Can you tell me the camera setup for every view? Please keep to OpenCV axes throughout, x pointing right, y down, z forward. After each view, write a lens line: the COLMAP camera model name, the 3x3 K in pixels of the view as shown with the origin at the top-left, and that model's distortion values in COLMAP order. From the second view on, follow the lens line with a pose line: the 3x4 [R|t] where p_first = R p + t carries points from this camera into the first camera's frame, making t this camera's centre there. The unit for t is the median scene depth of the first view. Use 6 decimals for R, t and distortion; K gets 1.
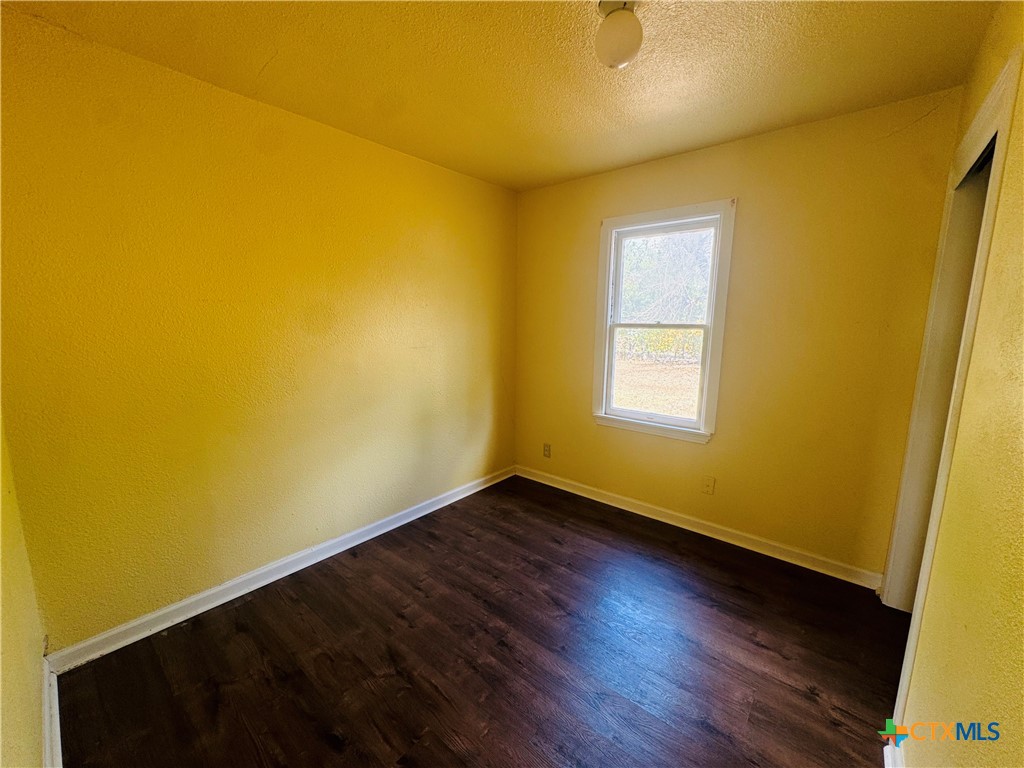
lens RADIAL K [[407.7, 0, 512.0], [0, 407.7, 384.0], [0, 0, 1]] dist [0.000426, 0.000260]
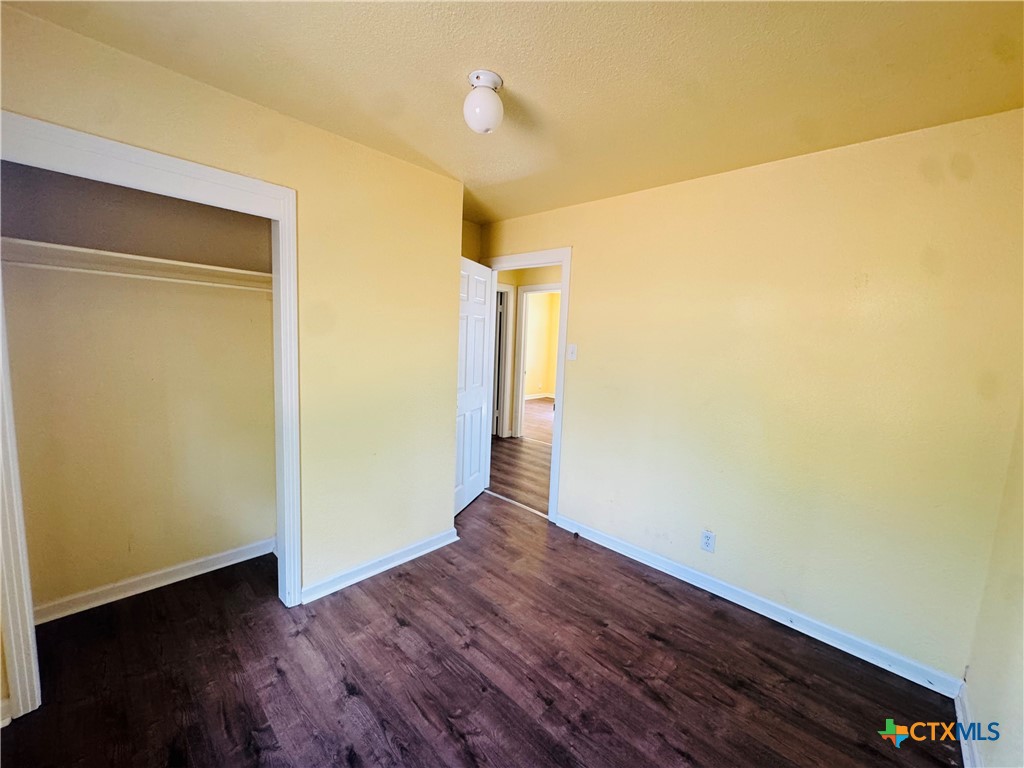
lens RADIAL K [[407.7, 0, 512.0], [0, 407.7, 384.0], [0, 0, 1]] dist [0.000426, 0.000260]
pose [[-0.996564, -0.058753, 0.058384, 0.045094], [-0.041174, 0.963010, 0.266300, -0.297222], [-0.071870, 0.262981, -0.962120, 1.678908]]
